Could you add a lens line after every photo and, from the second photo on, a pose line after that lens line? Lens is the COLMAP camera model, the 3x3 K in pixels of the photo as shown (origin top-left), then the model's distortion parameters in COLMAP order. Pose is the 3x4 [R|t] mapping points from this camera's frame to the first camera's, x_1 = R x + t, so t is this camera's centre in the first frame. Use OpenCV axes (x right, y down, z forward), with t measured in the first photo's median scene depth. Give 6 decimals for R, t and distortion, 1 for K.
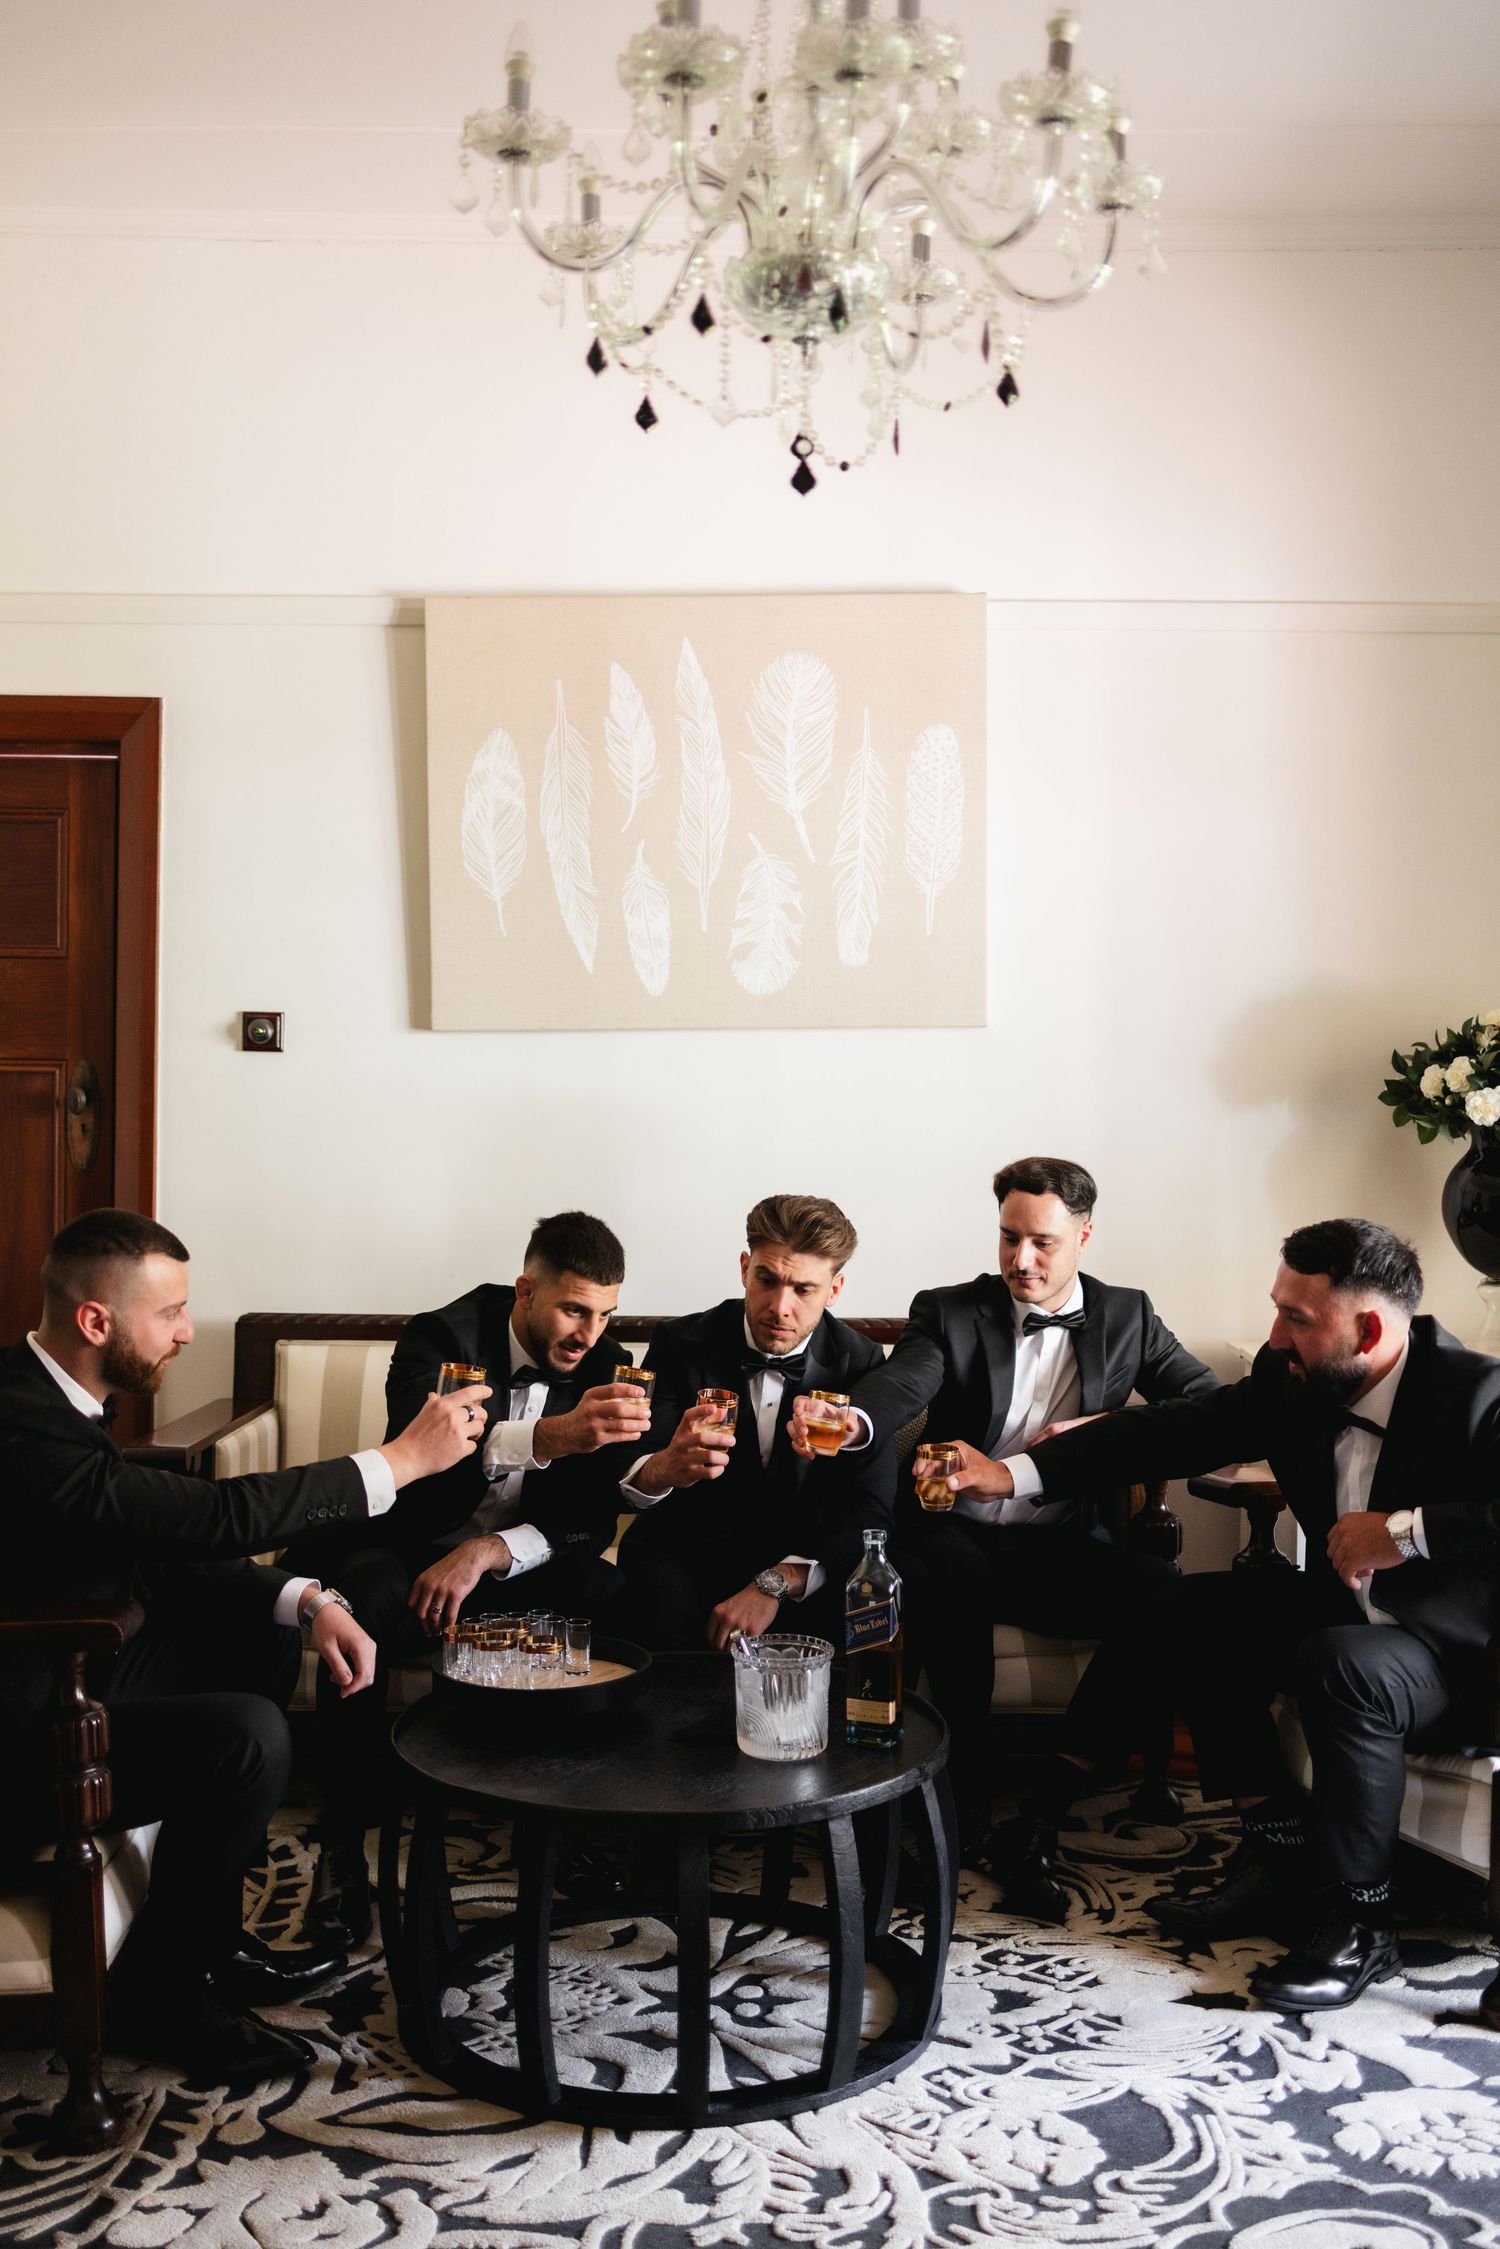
lens RADIAL K [[2280.5, 0, 750.0], [0, 2280.5, 1124.5], [0, 0, 1]] dist [0.022349, 0.021635]
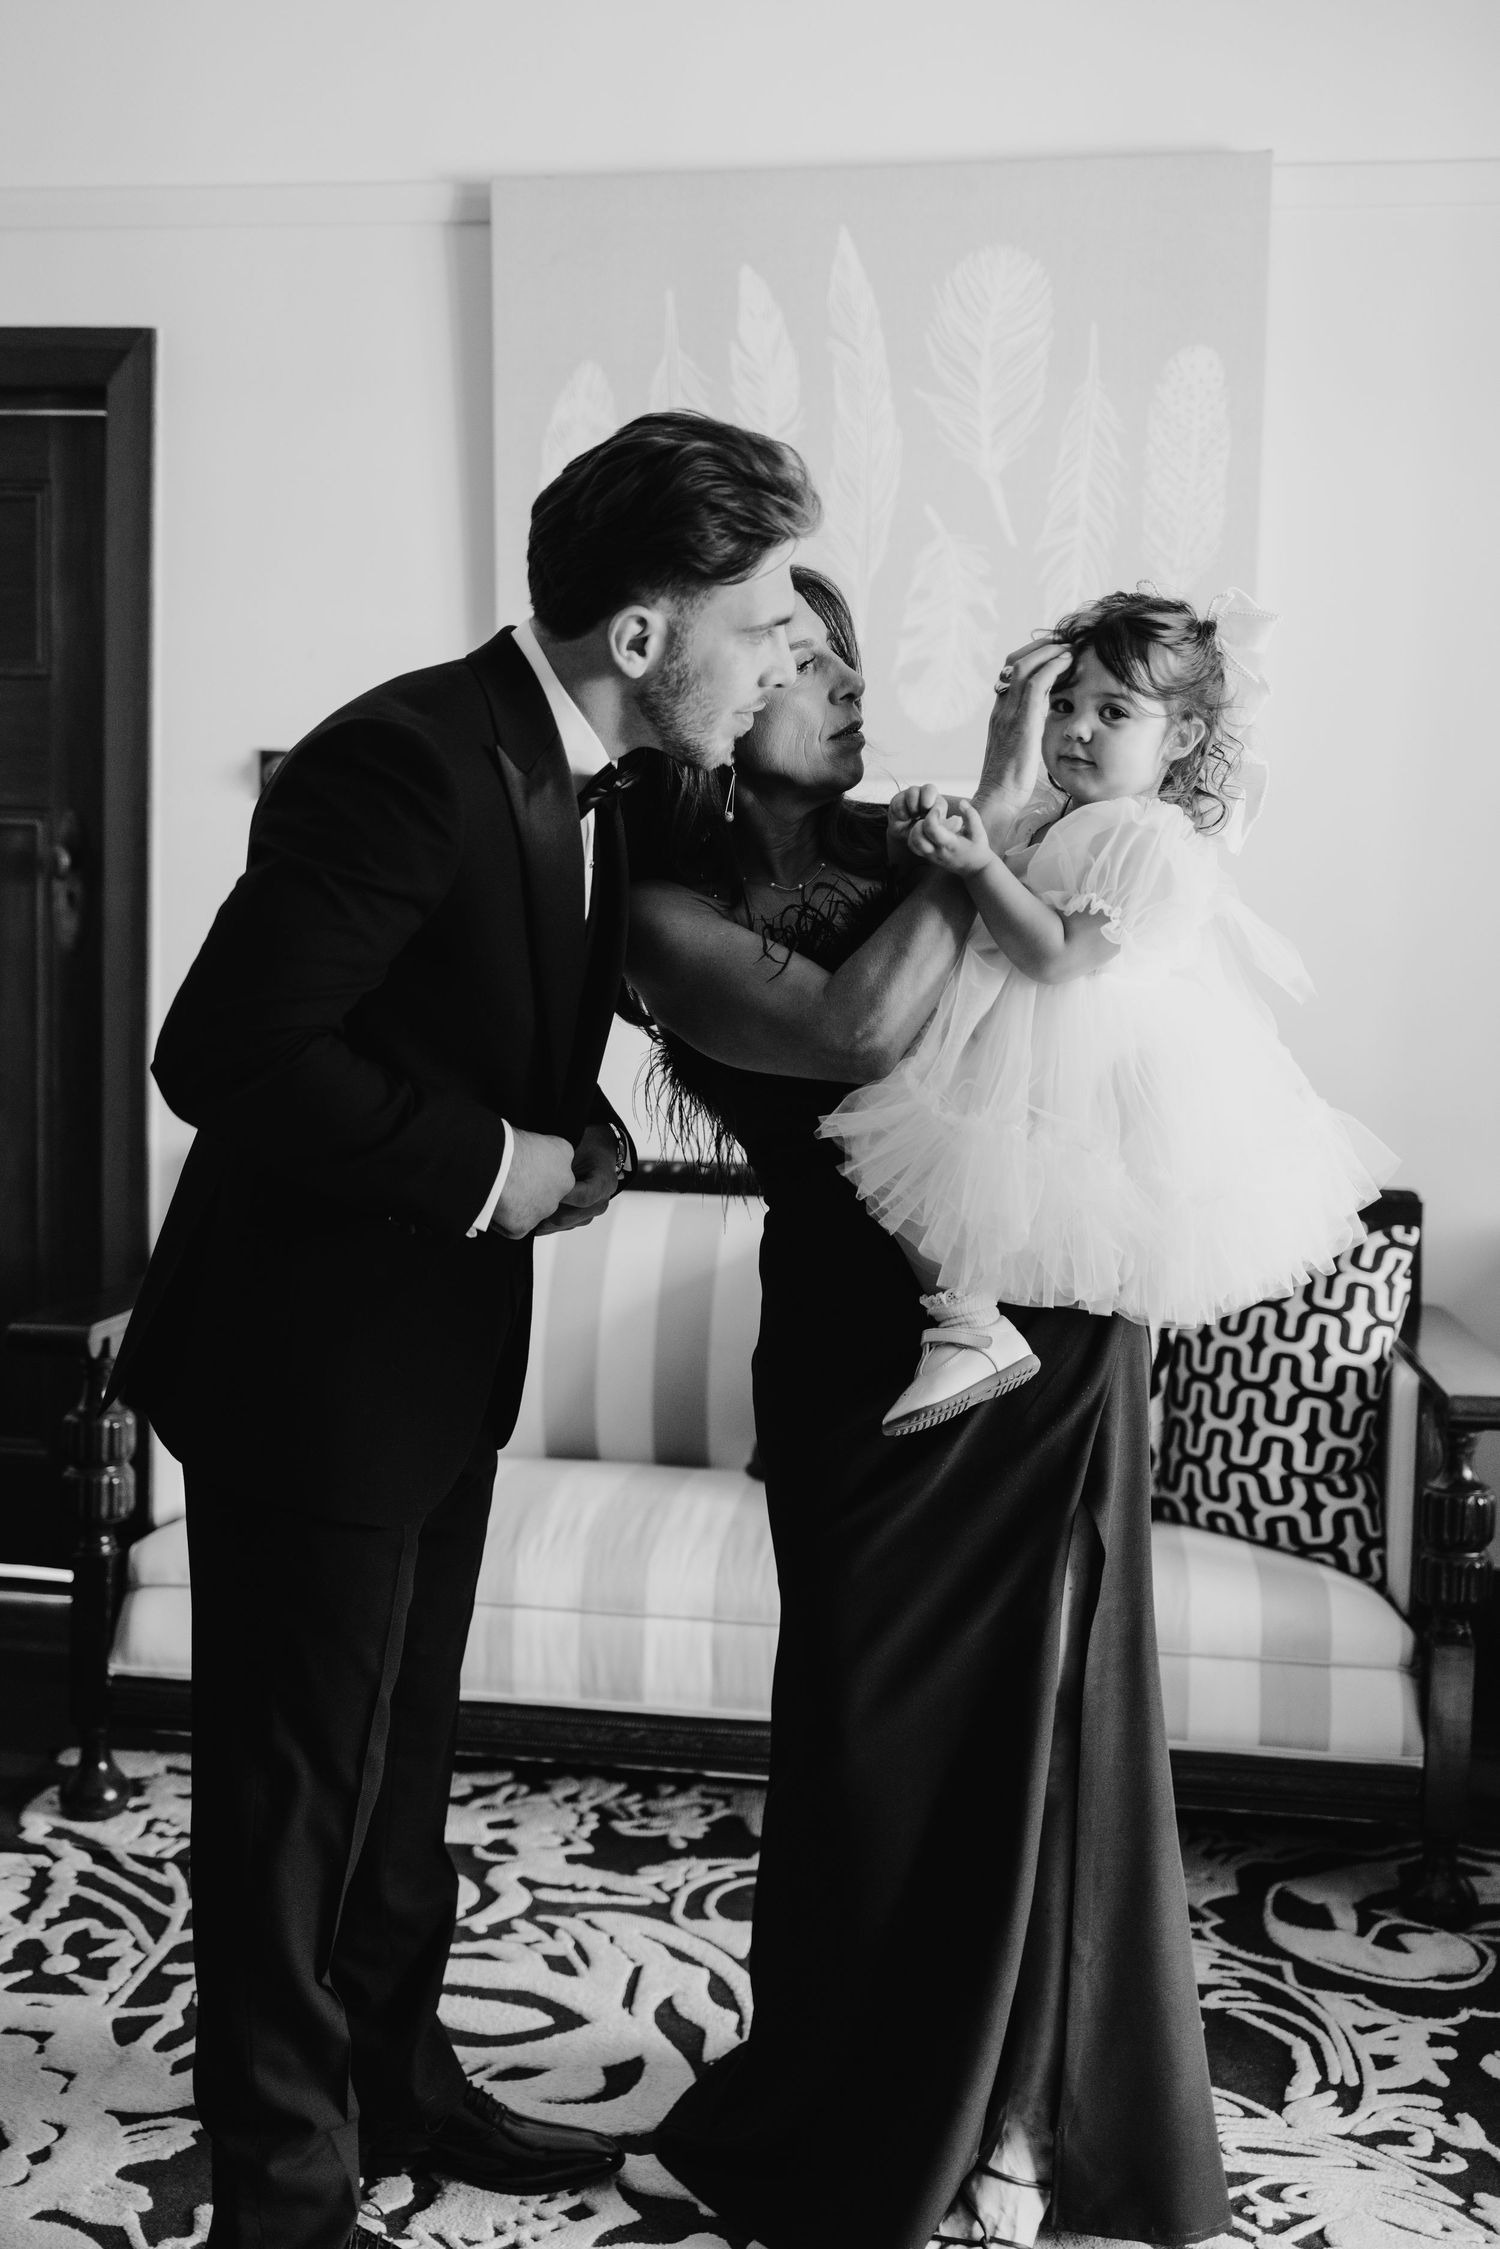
lens RADIAL K [[2280.5, 0, 750.0], [0, 2280.5, 1124.5], [0, 0, 1]] dist [0.022349, 0.021635]
pose [[0.990130, 0.030991, -0.136683, 0.050007], [-0.019923, 0.996465, 0.081615, 0.010667], [0.138729, -0.078086, 0.987247, 0.258812]]
